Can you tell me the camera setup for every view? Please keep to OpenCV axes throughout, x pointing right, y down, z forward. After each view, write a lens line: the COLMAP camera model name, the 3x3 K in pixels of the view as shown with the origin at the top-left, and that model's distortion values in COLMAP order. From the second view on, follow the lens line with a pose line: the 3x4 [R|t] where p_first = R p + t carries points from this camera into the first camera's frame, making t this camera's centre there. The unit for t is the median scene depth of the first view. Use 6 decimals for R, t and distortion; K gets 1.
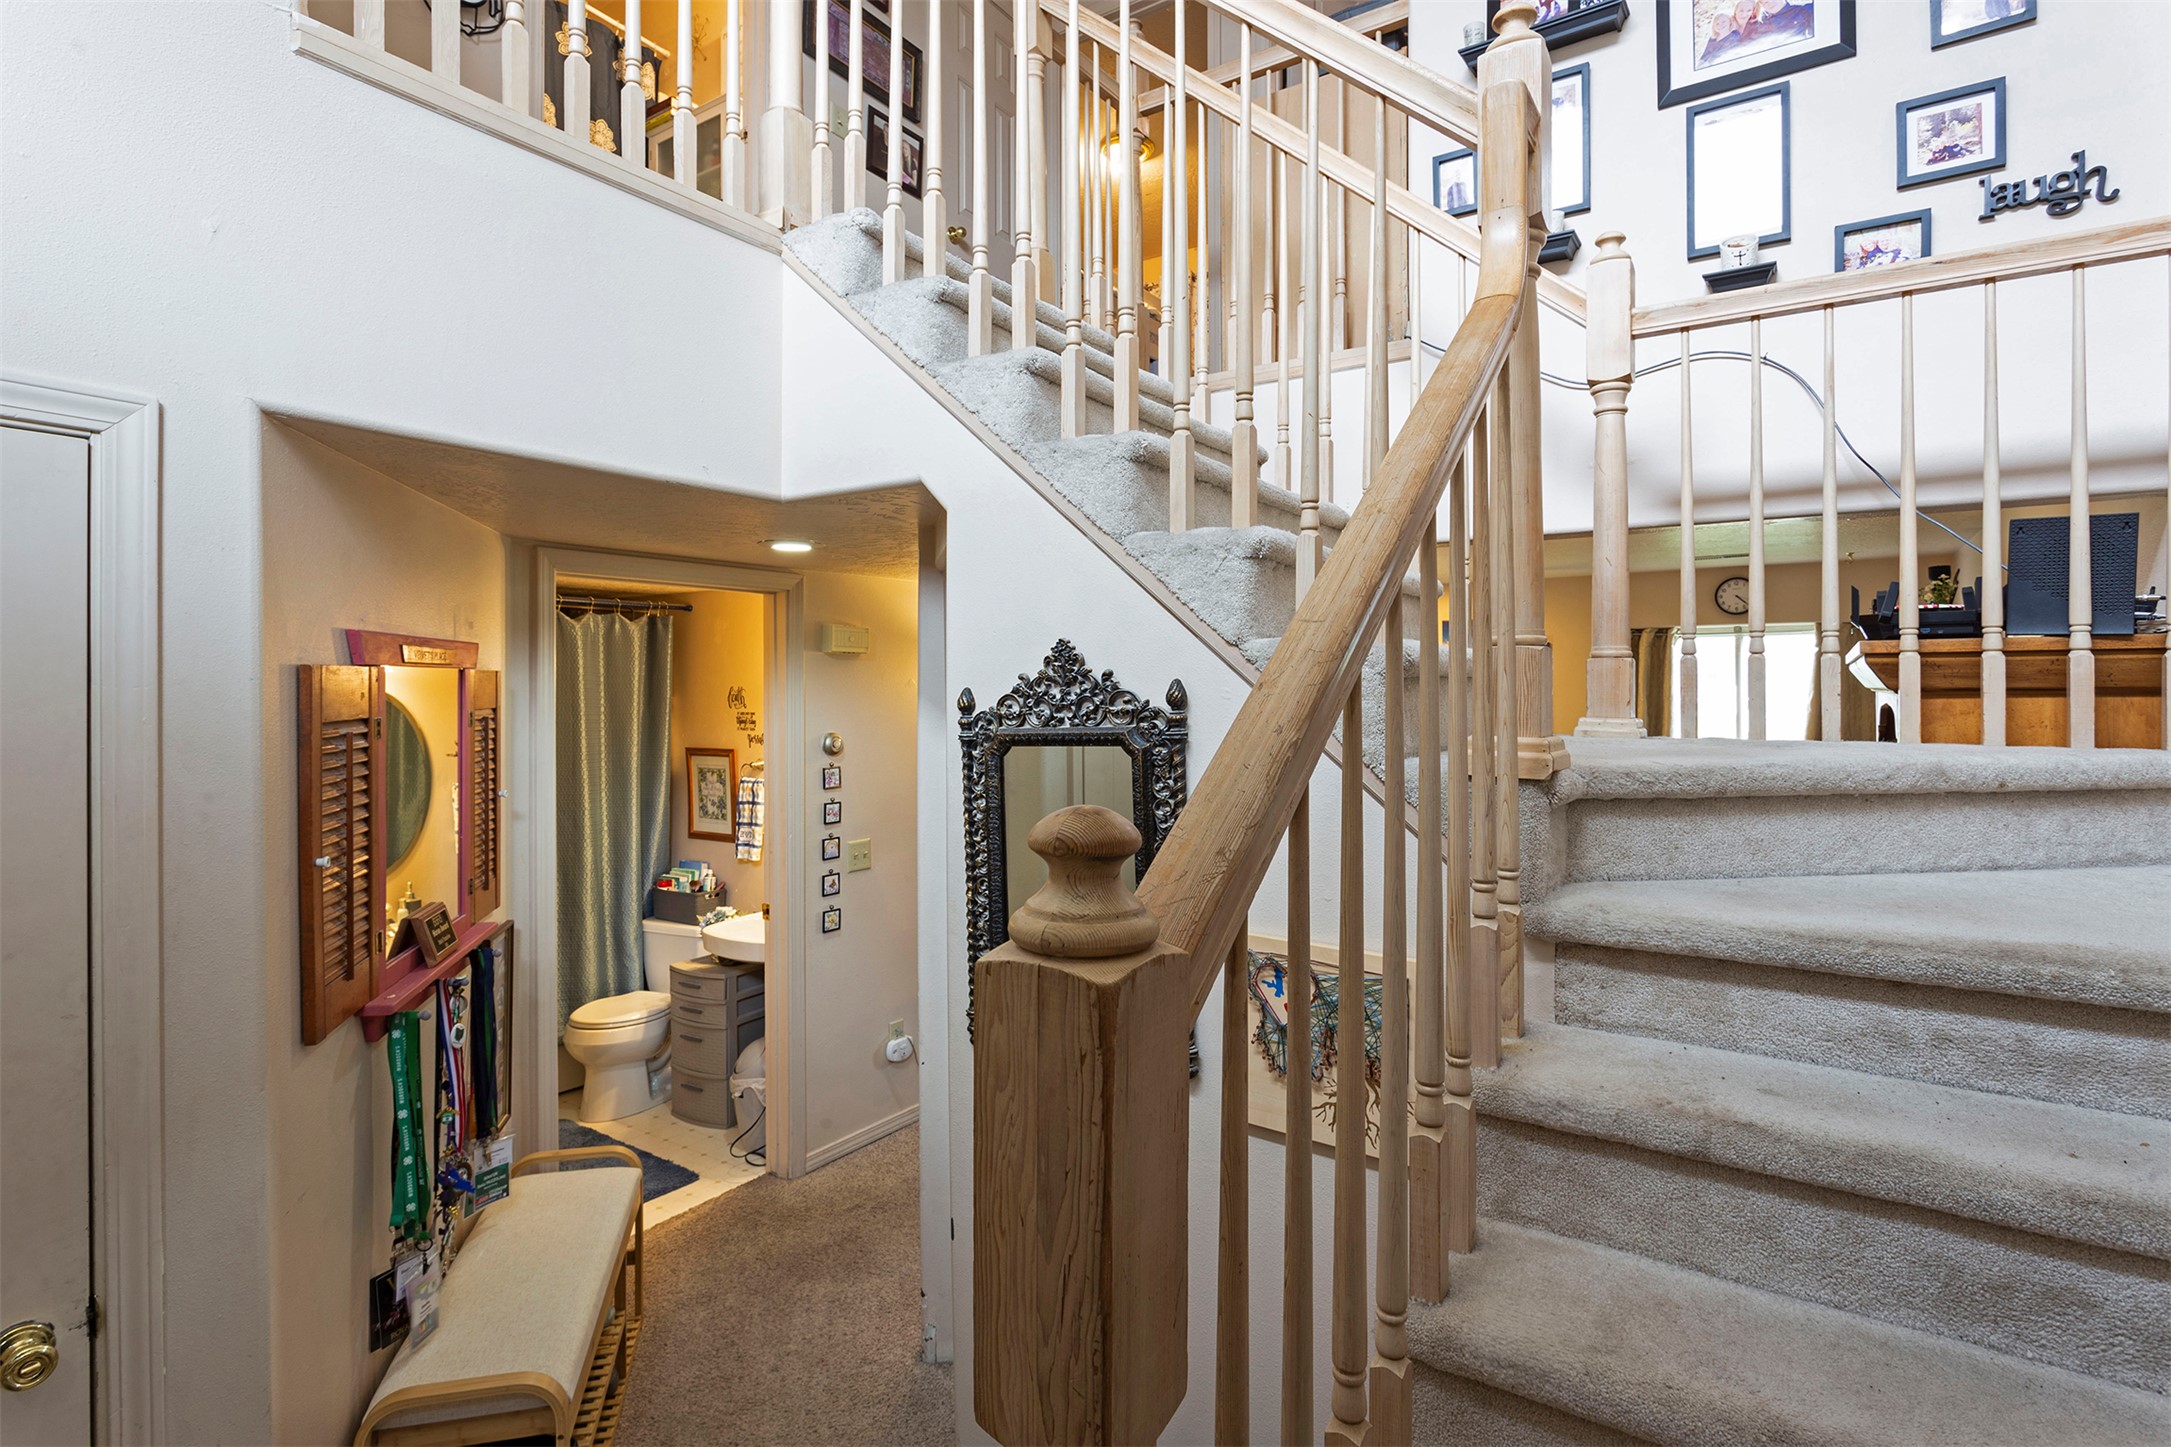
lens RADIAL K [[1073.5, 0, 1086.2], [0, 1073.5, 720.6], [0, 0, 1]] dist [-0.012052, 0.000112]
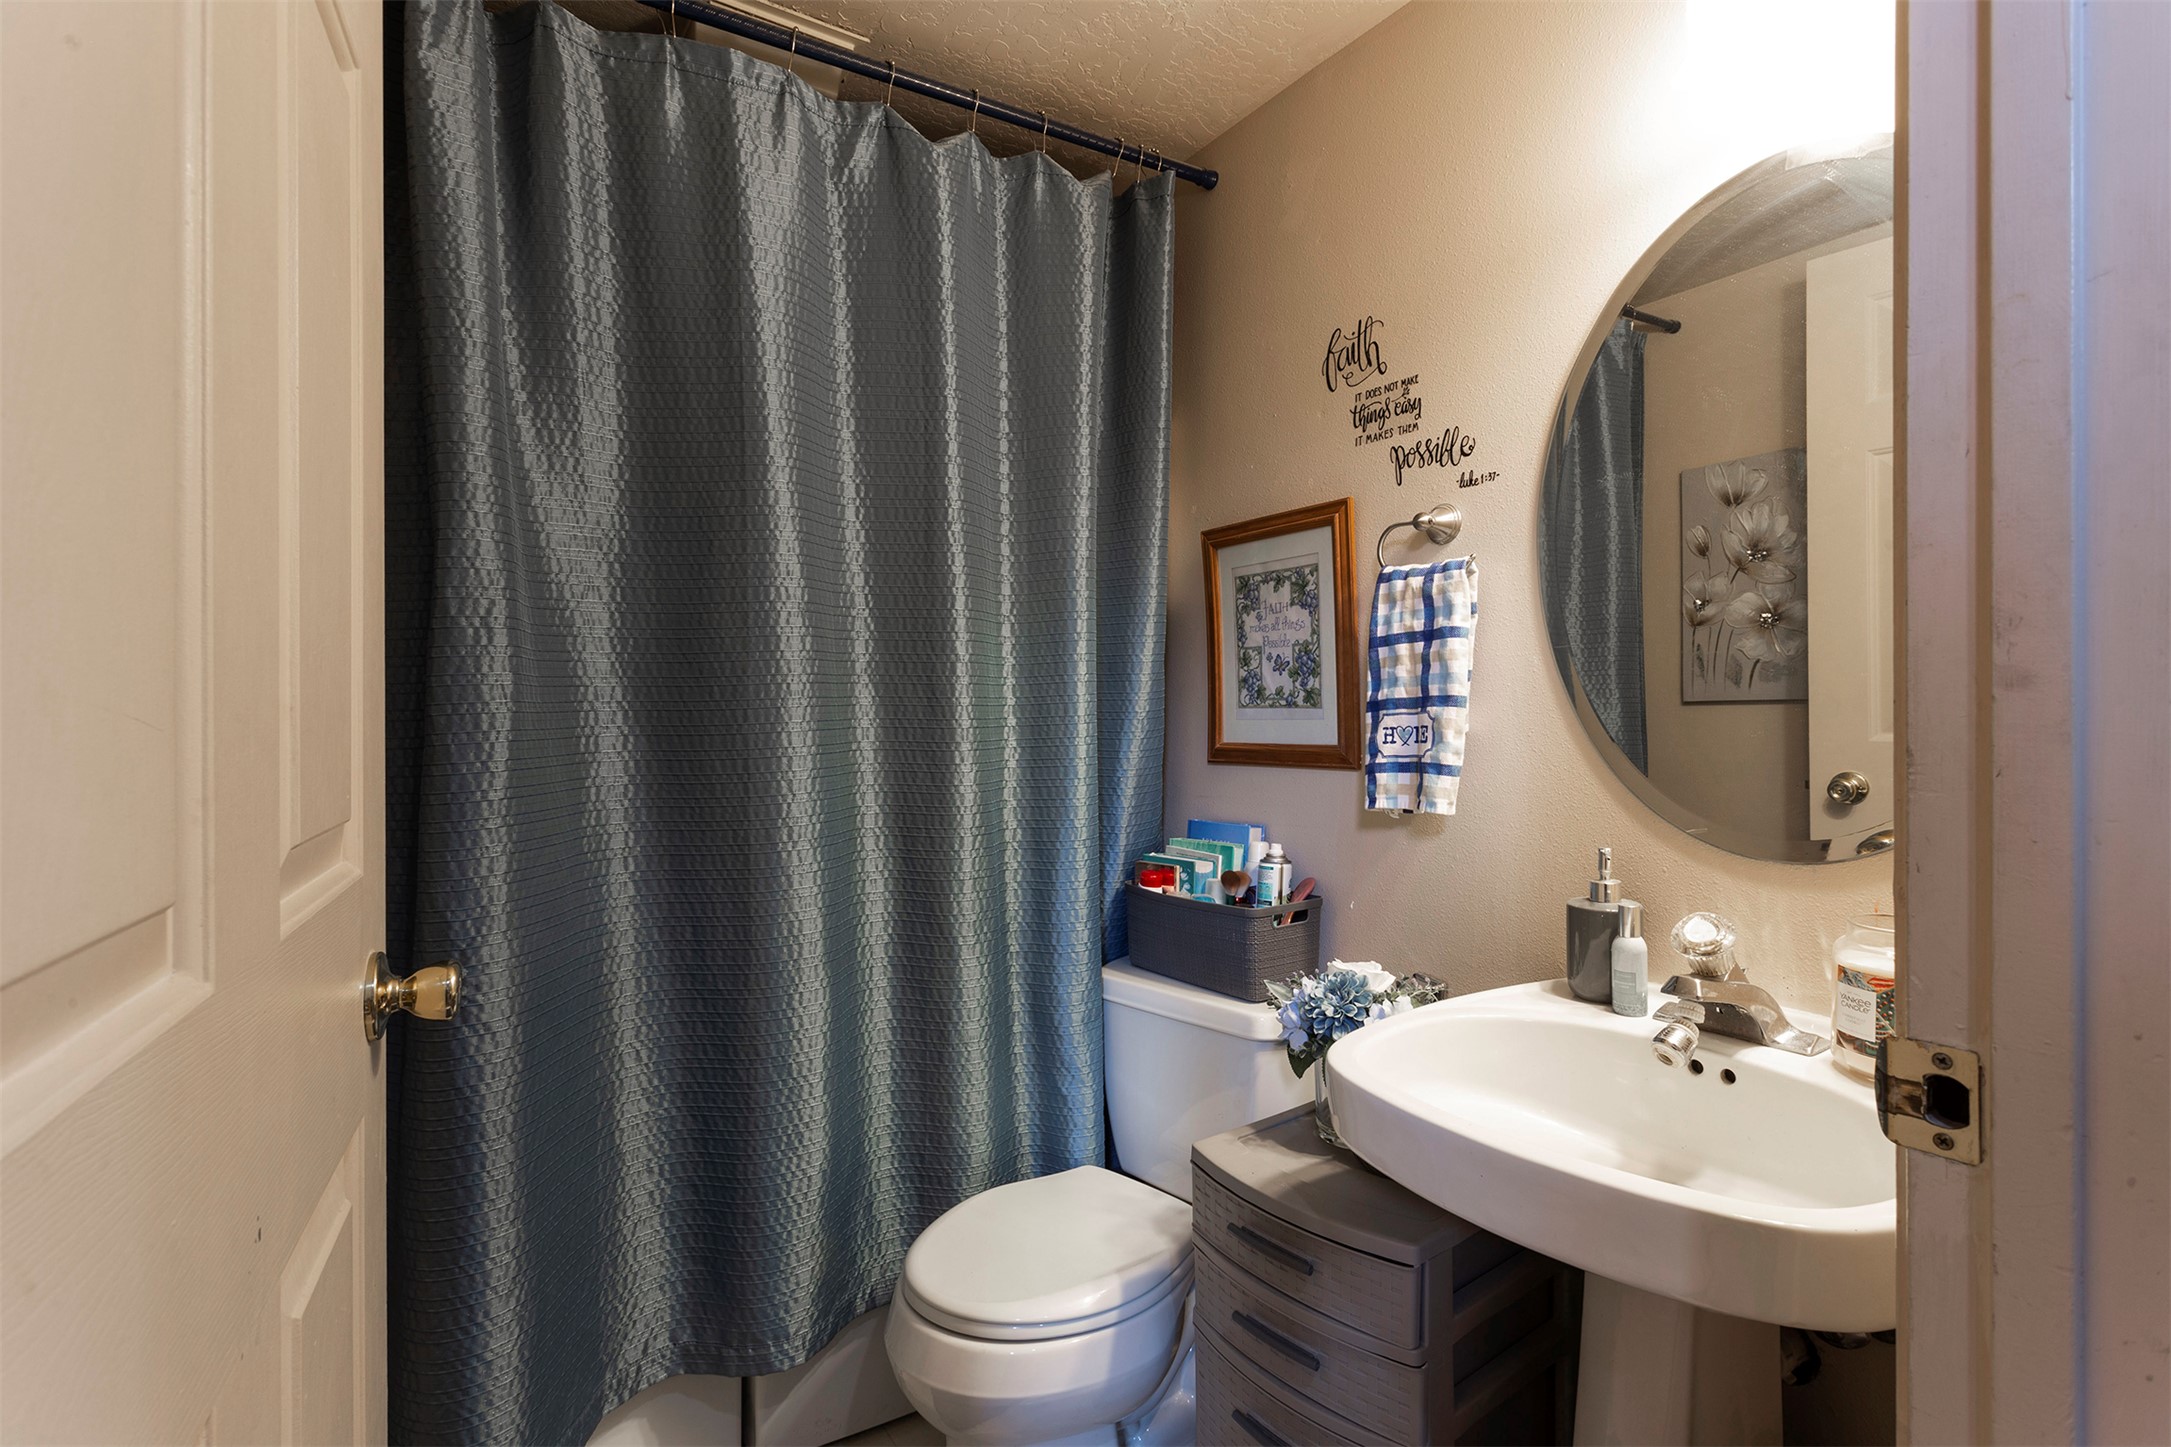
lens RADIAL K [[1038.1, 0, 1086.3], [0, 1038.1, 723.6], [0, 0, 1]] dist [-0.000153, 0.000284]
pose [[0.924088, -0.003617, -0.382162, -0.281800], [0.001797, 0.999985, -0.005118, 0.102390], [0.382175, 0.004042, 0.924081, 0.664893]]
